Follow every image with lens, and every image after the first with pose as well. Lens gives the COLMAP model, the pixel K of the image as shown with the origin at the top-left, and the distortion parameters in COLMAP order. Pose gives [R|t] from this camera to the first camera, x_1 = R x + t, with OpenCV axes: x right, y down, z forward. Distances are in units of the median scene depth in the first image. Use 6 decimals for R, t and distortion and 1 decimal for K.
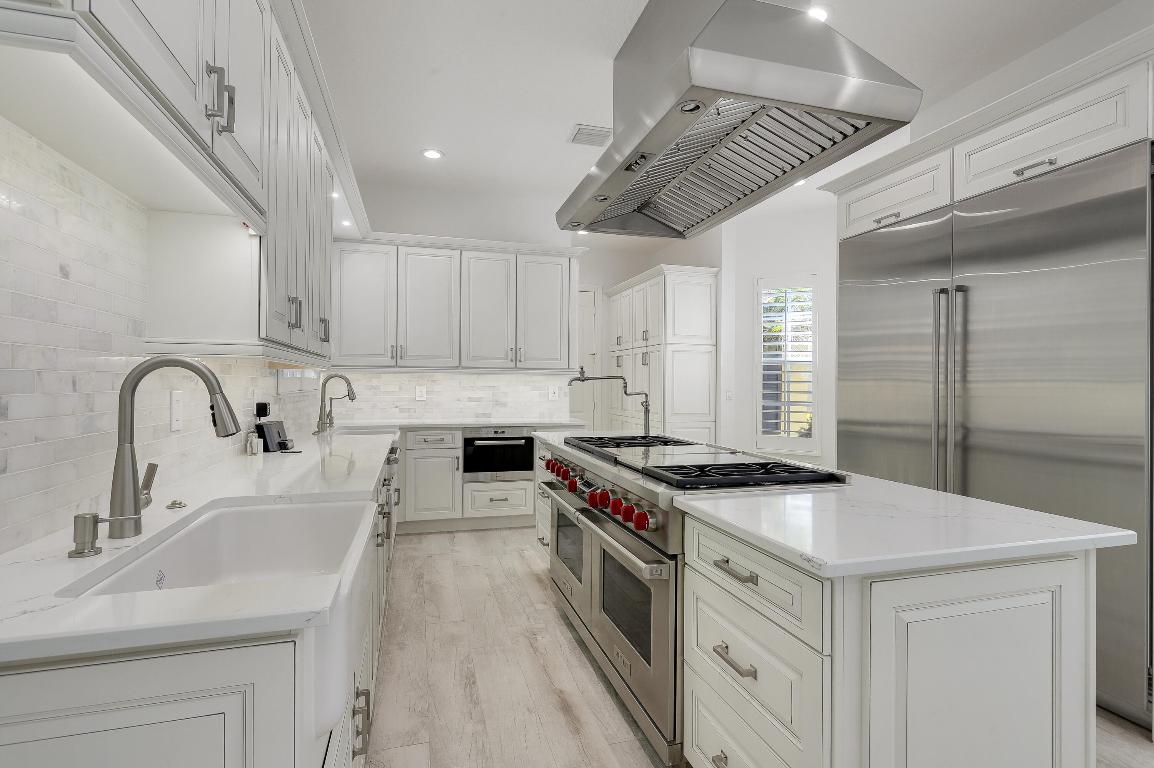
lens RADIAL K [[557.1, 0, 579.3], [0, 557.1, 386.8], [0, 0, 1]] dist [0.001539, 0.000155]
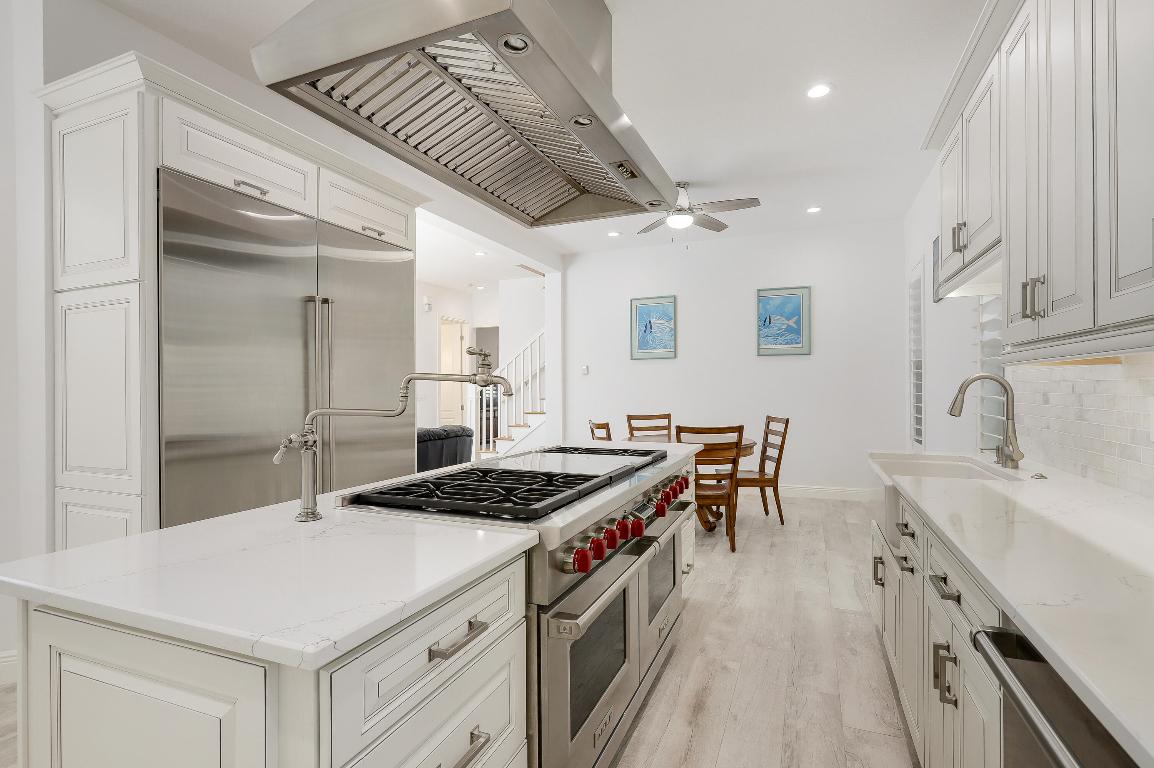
lens RADIAL K [[557.1, 0, 579.3], [0, 557.1, 386.8], [0, 0, 1]] dist [0.001539, 0.000155]
pose [[-0.778573, 0.000795, 0.627554, -0.463181], [0.006403, 0.999957, 0.006677, -0.014359], [-0.627521, 0.009217, -0.778545, 1.811698]]
